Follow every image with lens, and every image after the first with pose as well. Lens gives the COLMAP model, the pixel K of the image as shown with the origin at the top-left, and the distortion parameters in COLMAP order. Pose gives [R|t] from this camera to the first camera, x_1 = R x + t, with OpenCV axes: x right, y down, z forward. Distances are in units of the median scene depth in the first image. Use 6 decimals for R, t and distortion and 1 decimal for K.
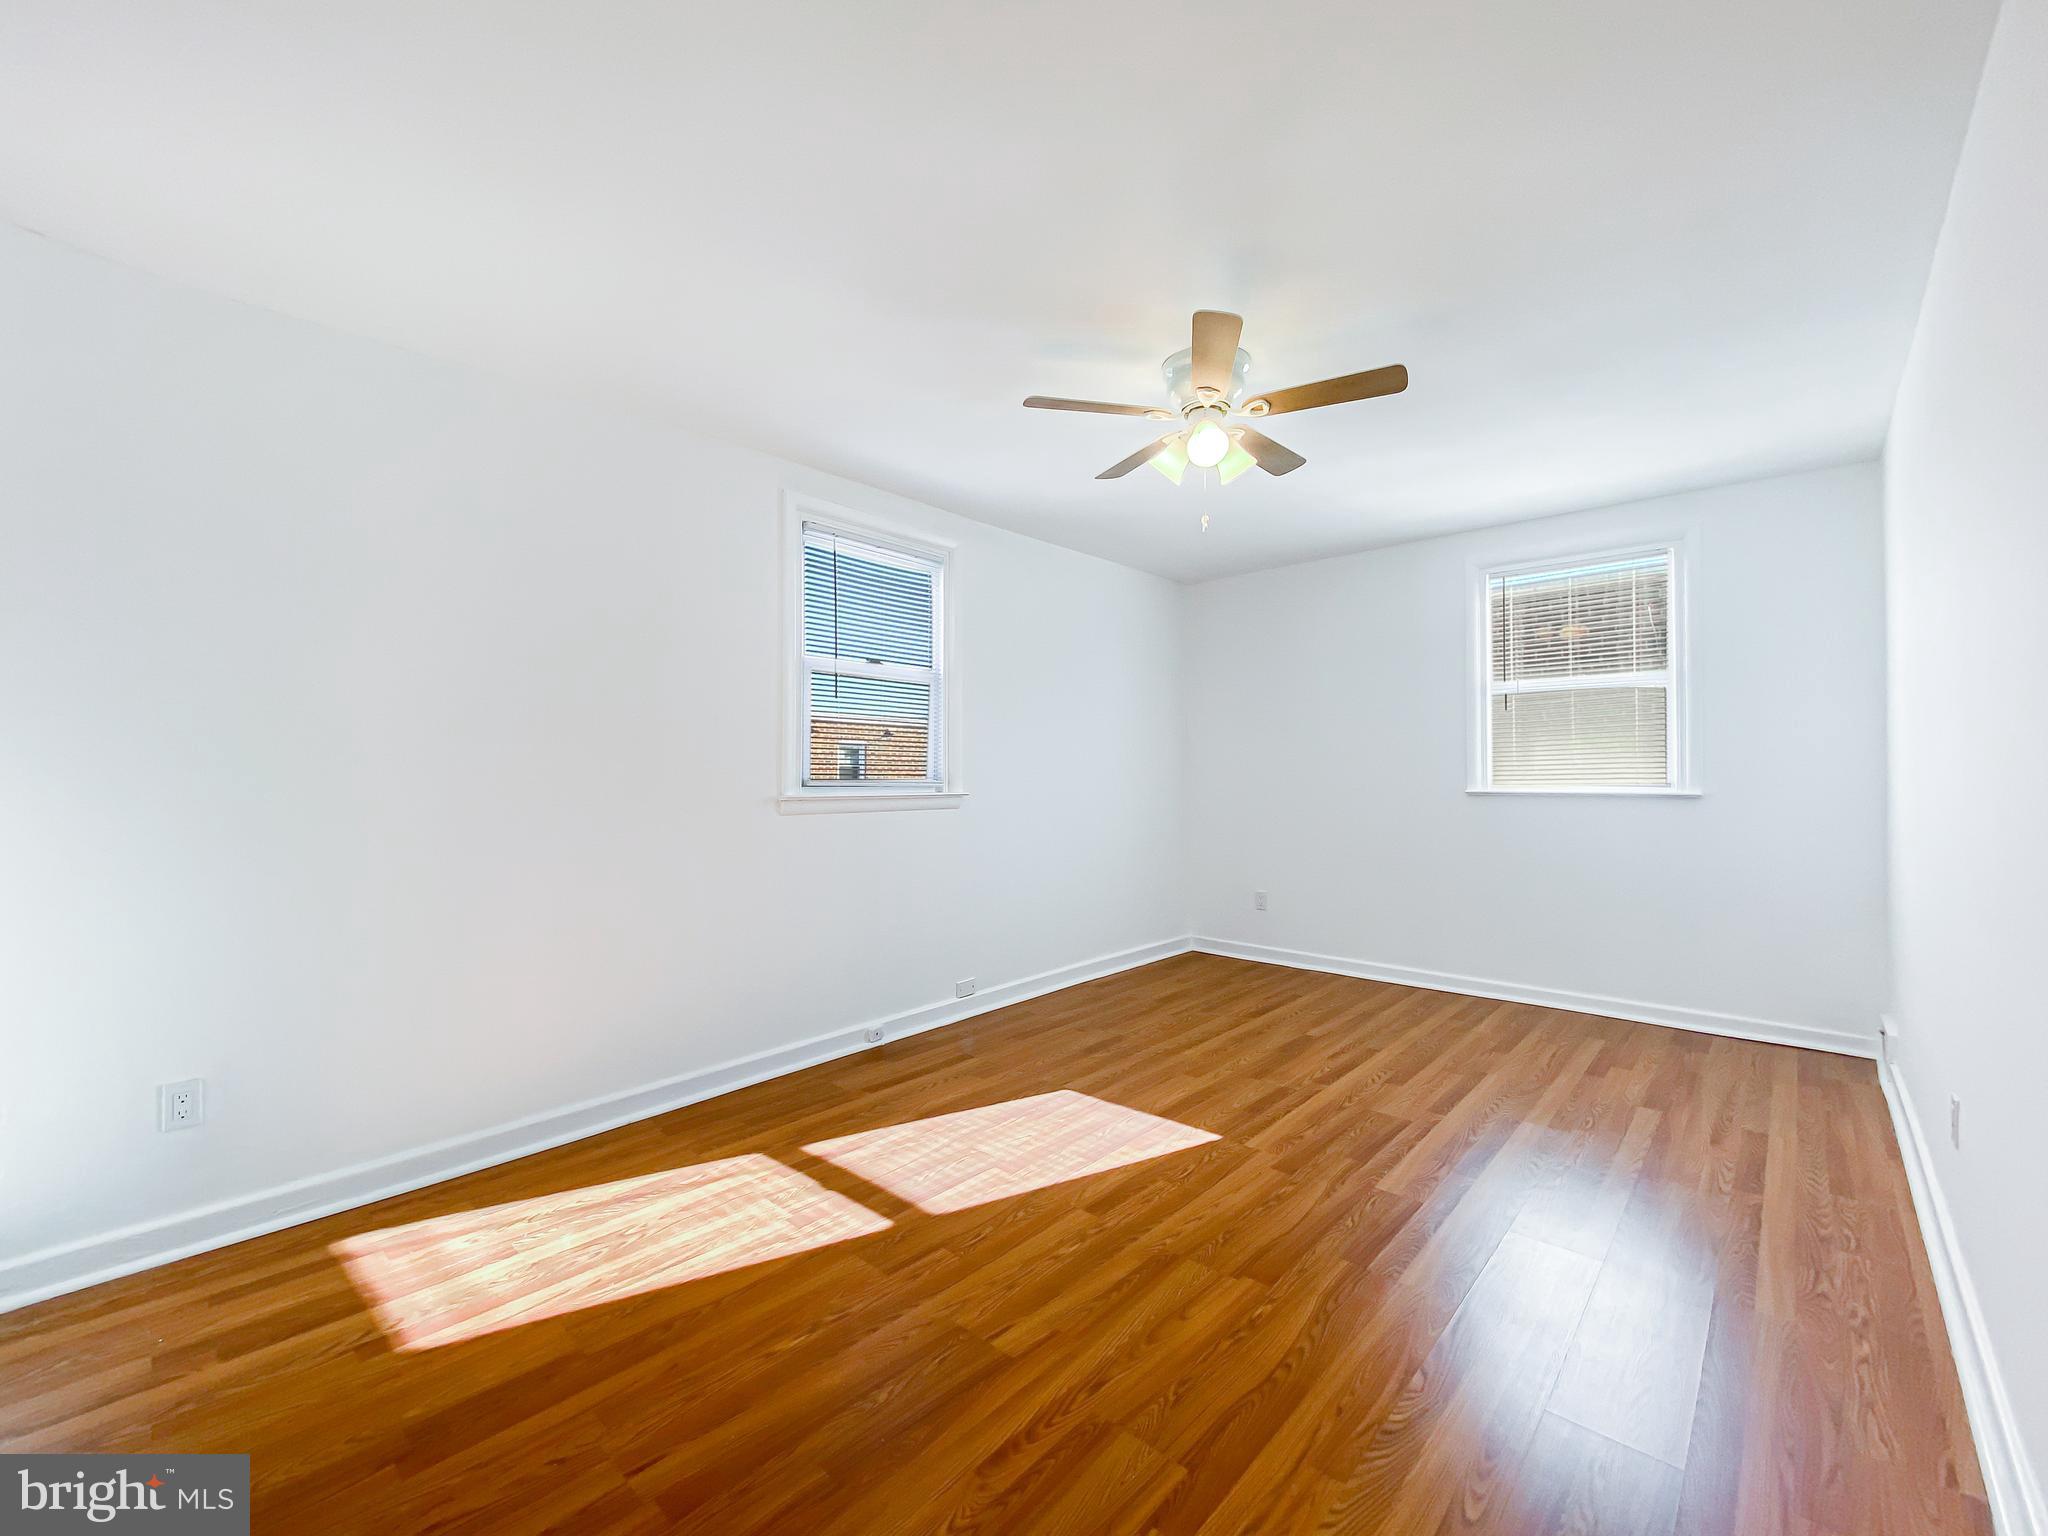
lens RADIAL K [[855.0, 0, 1019.4], [0, 855.0, 757.4], [0, 0, 1]] dist [0.010084, -0.005479]
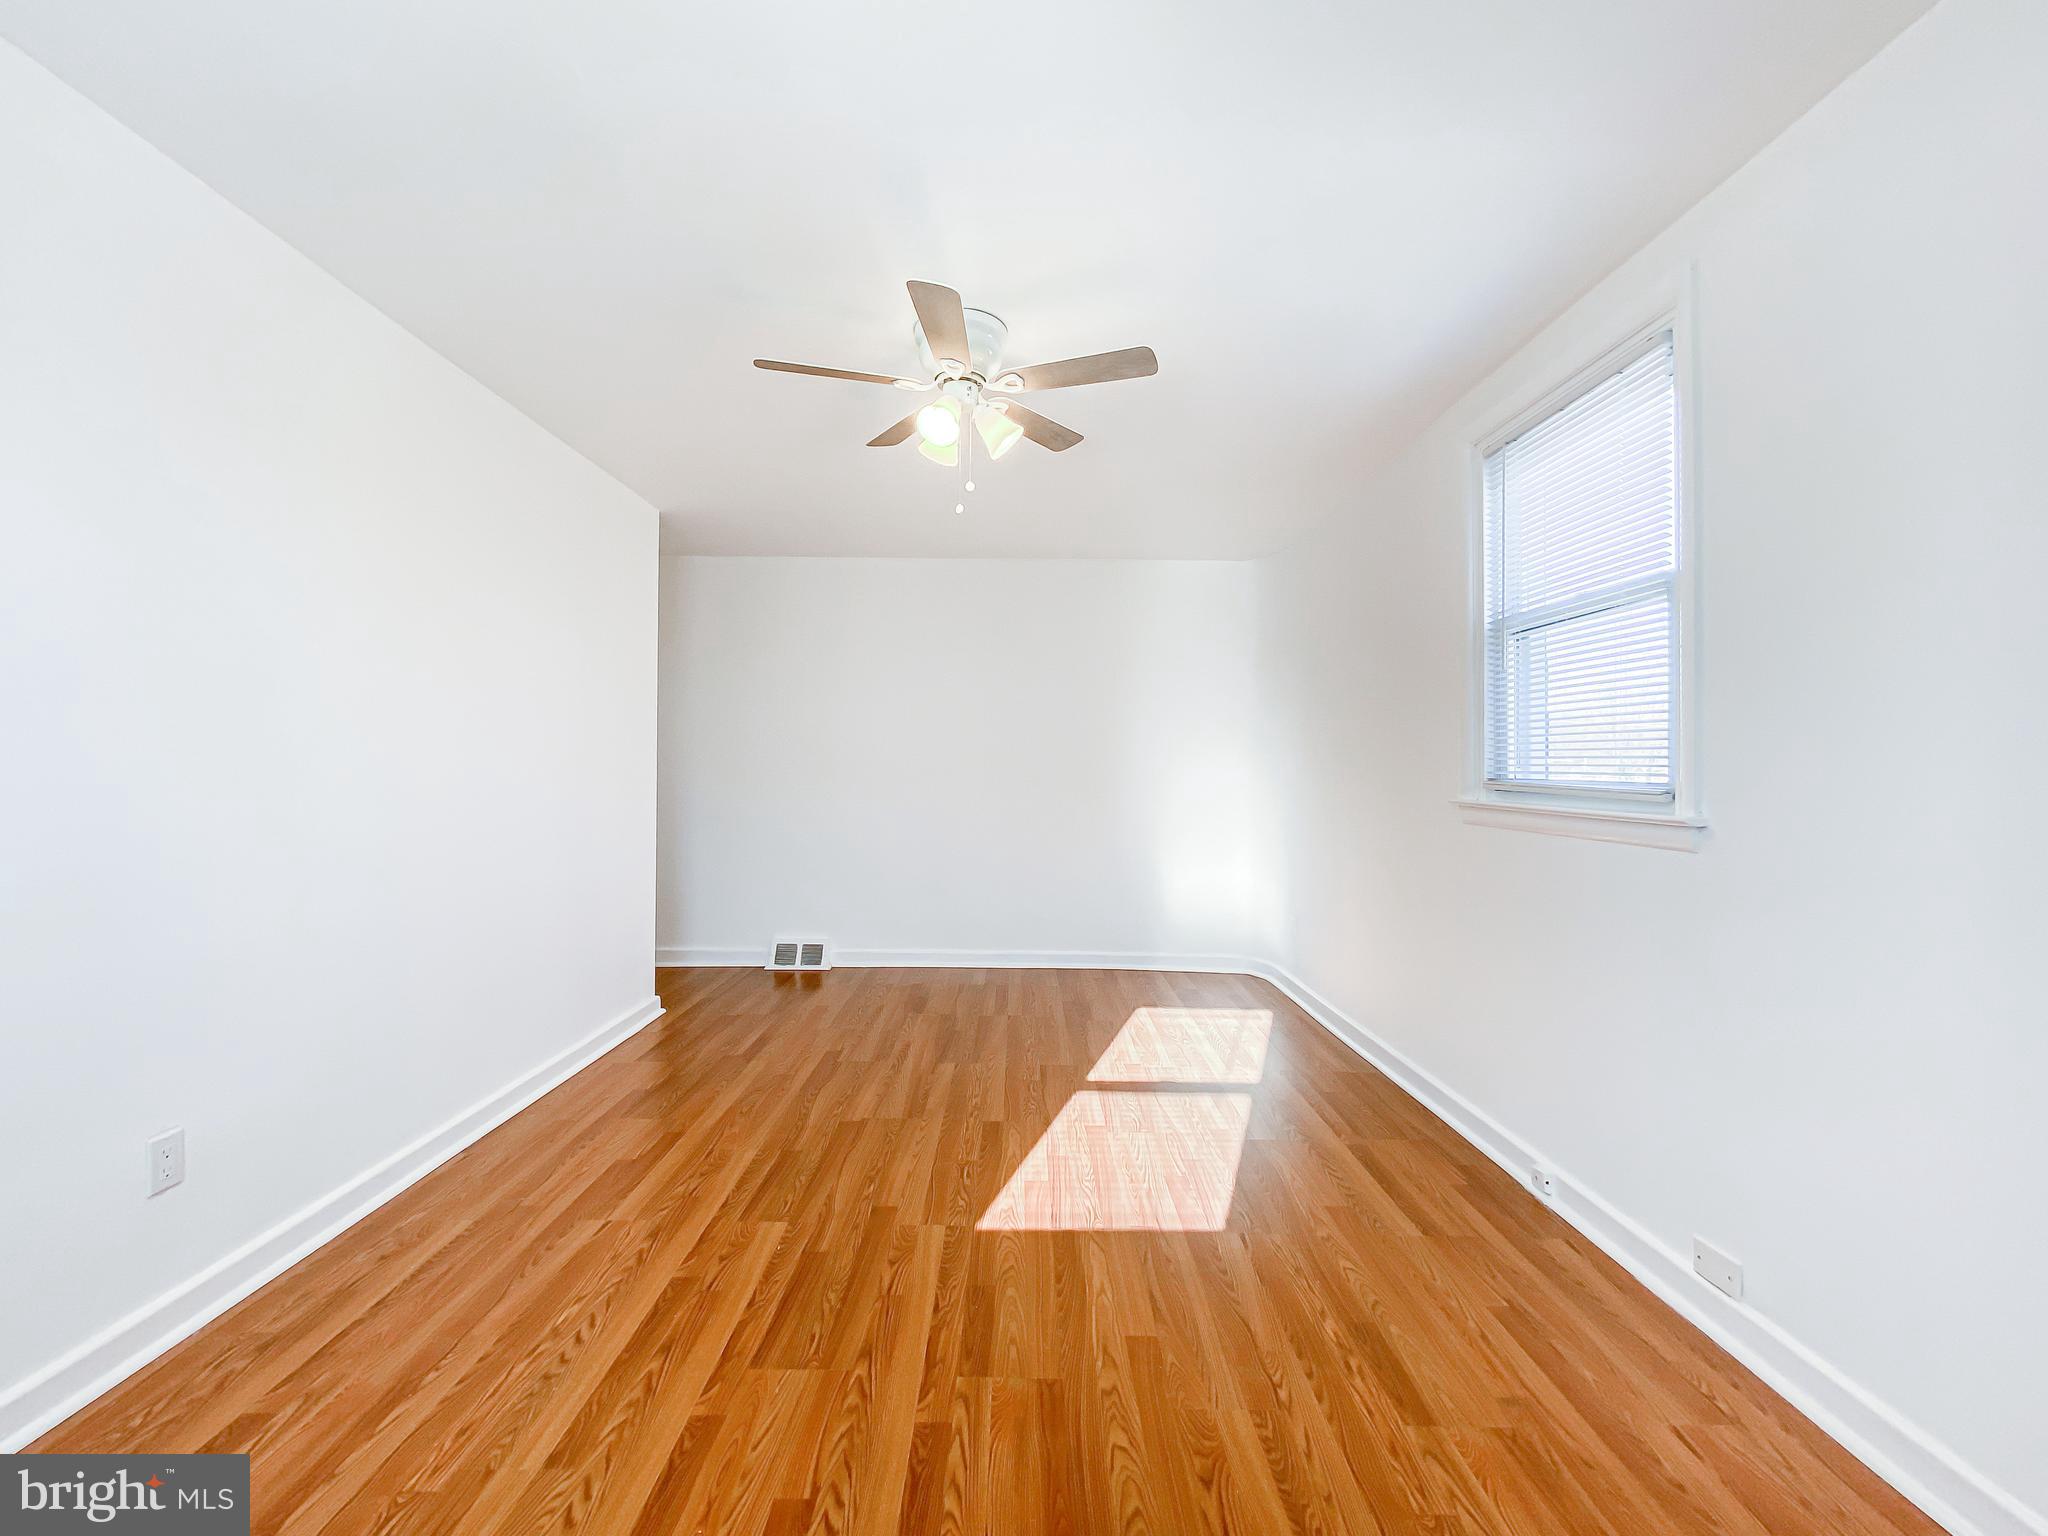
lens RADIAL K [[855.0, 0, 1023.7], [0, 855.0, 767.2], [0, 0, 1]] dist [0.010084, -0.005479]
pose [[-0.735689, -0.004285, -0.677306, 0.787230], [0.006612, 0.999887, -0.013508, 0.024659], [0.677287, -0.014416, -0.735578, 1.711255]]
